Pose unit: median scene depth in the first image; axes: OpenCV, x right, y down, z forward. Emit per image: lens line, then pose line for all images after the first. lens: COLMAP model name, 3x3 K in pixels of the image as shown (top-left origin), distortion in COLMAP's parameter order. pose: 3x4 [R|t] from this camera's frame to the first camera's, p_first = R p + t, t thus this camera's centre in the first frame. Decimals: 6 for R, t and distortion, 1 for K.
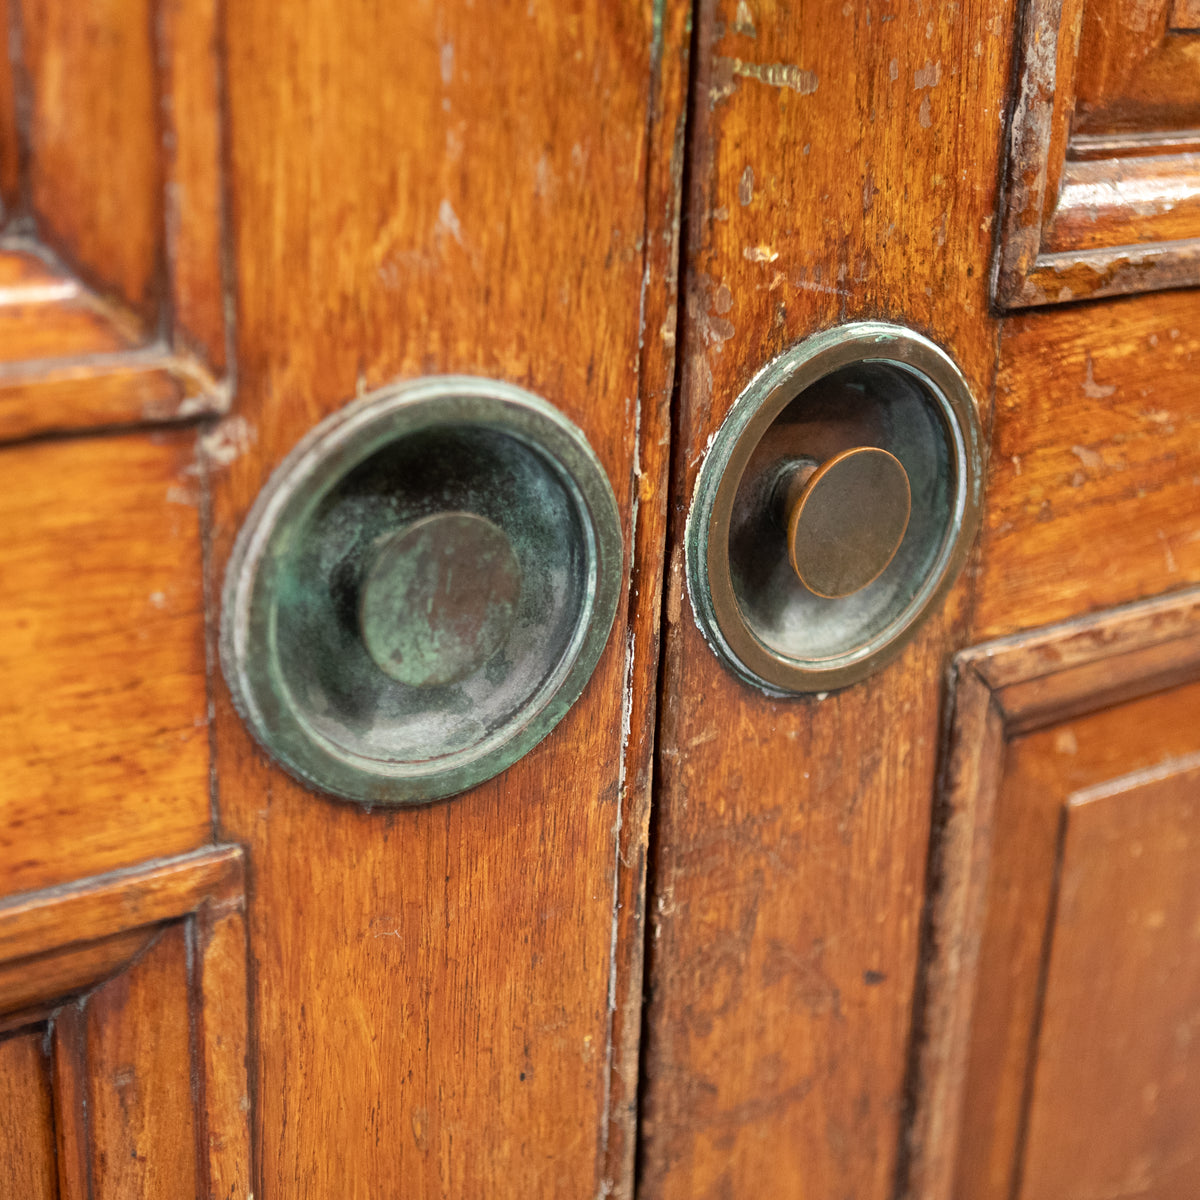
lens RADIAL K [[1988.7, 0, 600.0], [0, 1988.7, 600.0], [0, 0, 1]] dist [-0.029381, -0.015531]
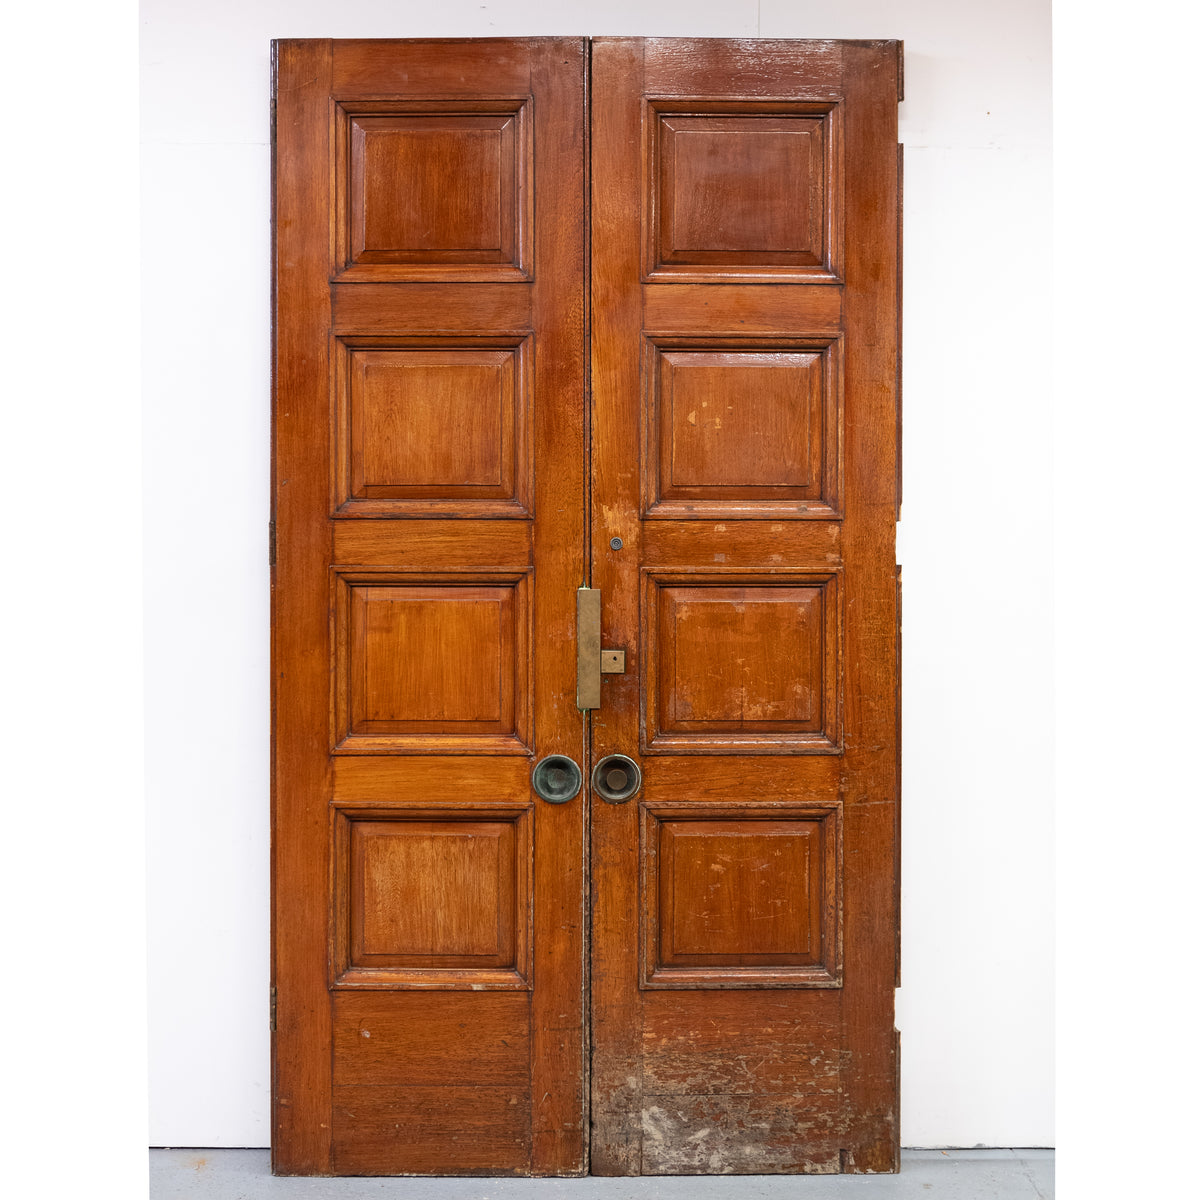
lens RADIAL K [[1555.1, 0, 600.5], [0, 1555.1, 578.2], [0, 0, 1]] dist [-0.034012, -0.022359]
pose [[0.832752, -0.035957, -0.552478, 3.848853], [-0.164796, 0.936559, -0.309353, 1.242049], [0.528552, 0.348660, 0.773996, -4.500833]]
